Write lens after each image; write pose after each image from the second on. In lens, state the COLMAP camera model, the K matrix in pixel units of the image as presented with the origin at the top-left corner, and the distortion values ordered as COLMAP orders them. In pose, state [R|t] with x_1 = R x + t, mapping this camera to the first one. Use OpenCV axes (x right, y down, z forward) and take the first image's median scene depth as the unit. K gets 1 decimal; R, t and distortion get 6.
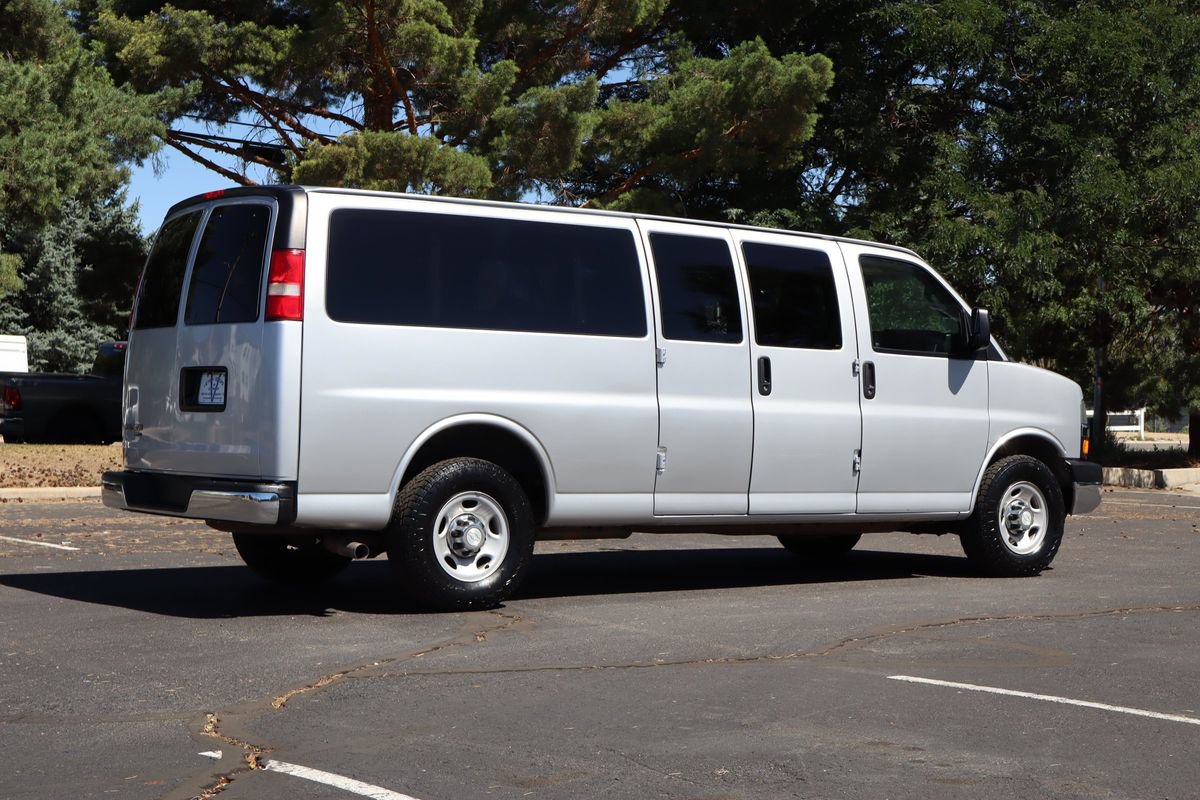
lens RADIAL K [[1974.5, 0, 557.2], [0, 1974.5, 400.9], [0, 0, 1]] dist [0.007574, -0.039588]
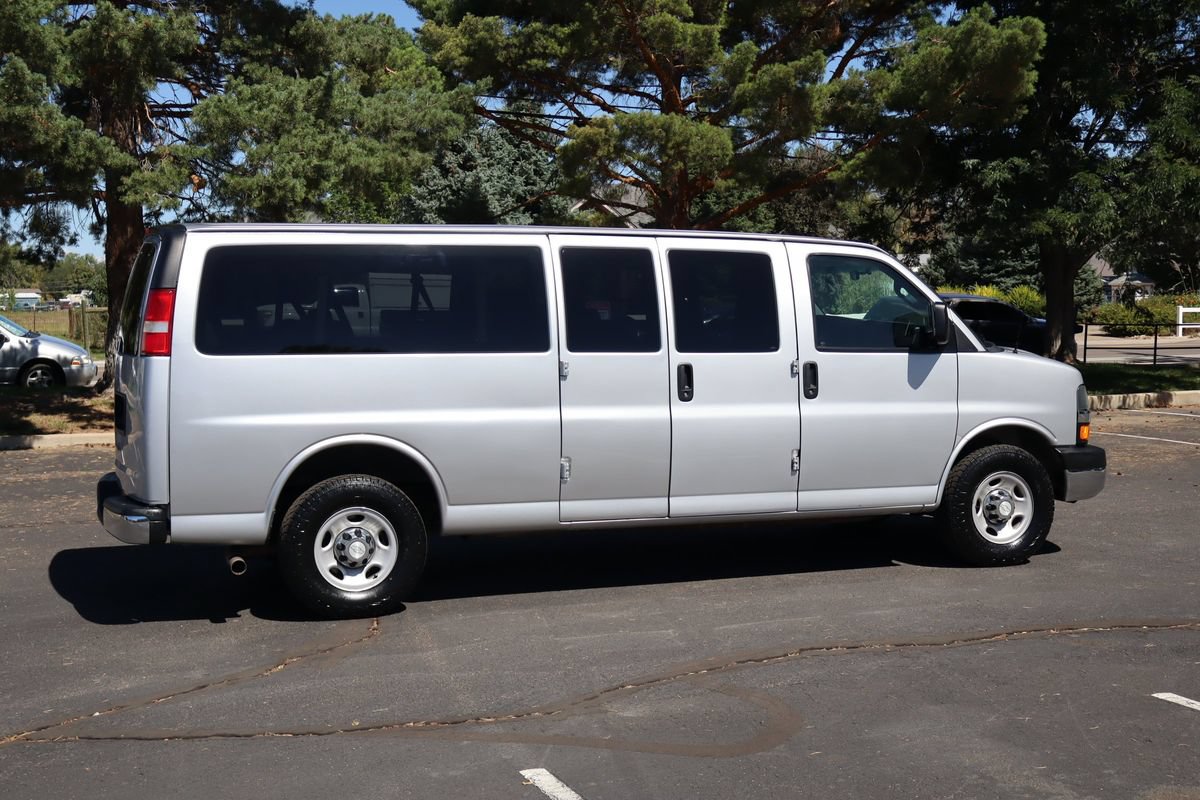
lens RADIAL K [[1546.3, 0, 578.1], [0, 1546.3, 396.7], [0, 0, 1]] dist [0.019350, -0.056869]
pose [[0.962589, -0.004568, -0.270926, 0.247530], [0.022598, 0.997728, 0.063465, -0.052854], [0.270020, -0.067213, 0.960506, 0.196854]]
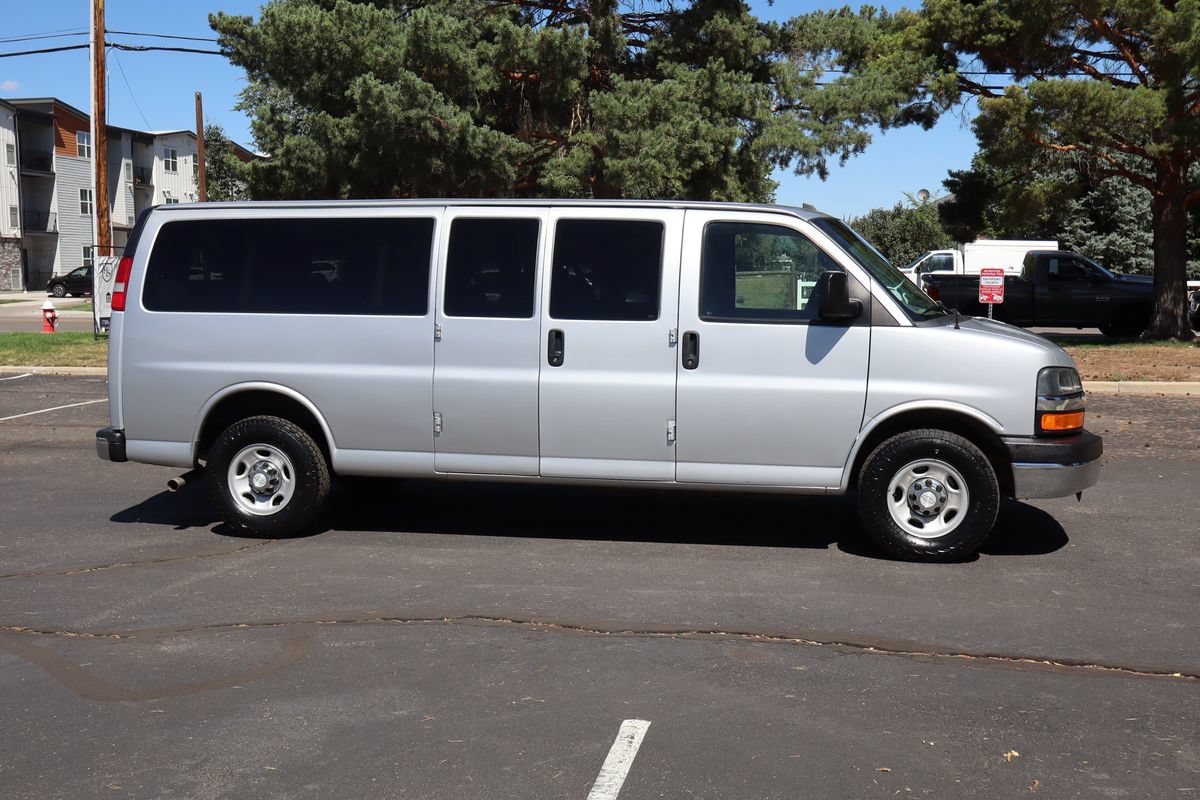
lens RADIAL K [[1298.5, 0, 589.4], [0, 1298.5, 400.9], [0, 0, 1]] dist [0.020658, -0.078134]
pose [[0.685706, 0.058086, -0.725557, 0.574811], [0.016138, 0.995353, 0.094936, -0.046085], [0.727700, -0.076807, 0.681582, 0.493948]]
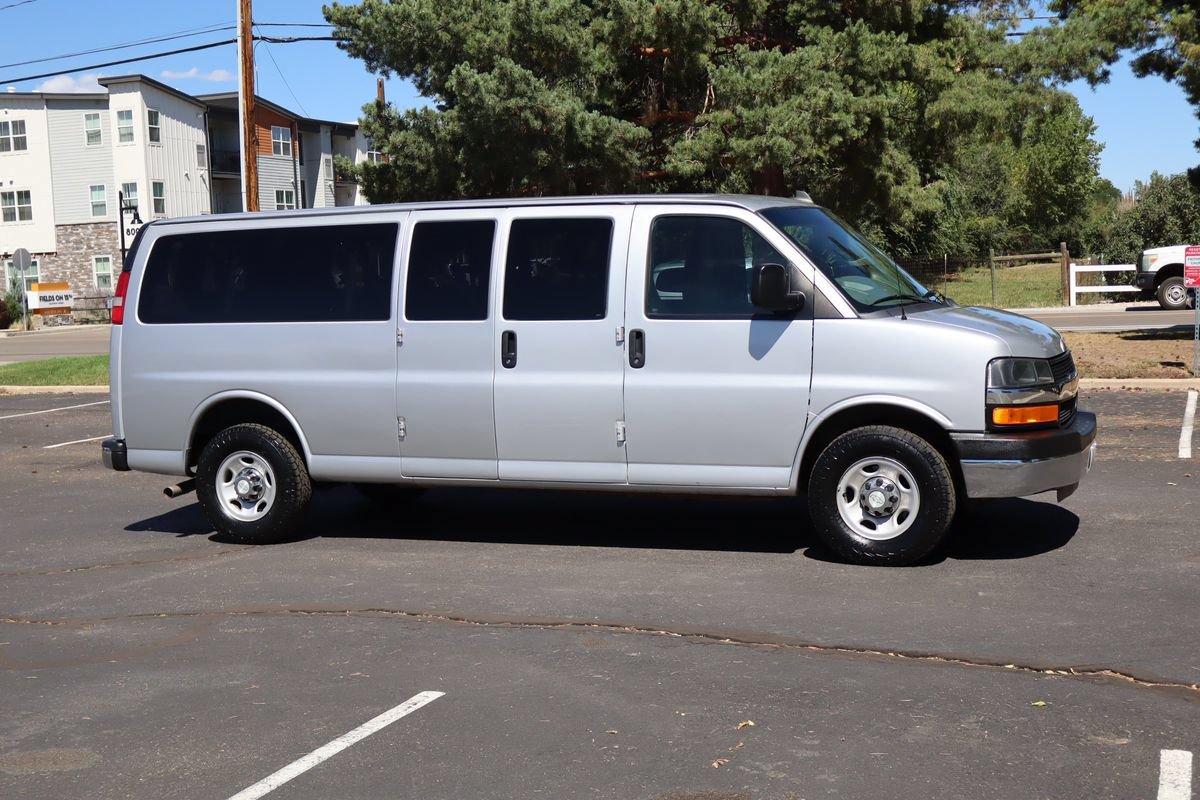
lens RADIAL K [[1546.3, 0, 578.1], [0, 1546.3, 396.7], [0, 0, 1]] dist [0.019350, -0.056869]
pose [[0.532907, 0.036054, -0.845405, 0.755769], [0.049476, 0.996055, 0.073666, -0.042729], [0.844726, -0.081084, 0.529021, 0.547045]]
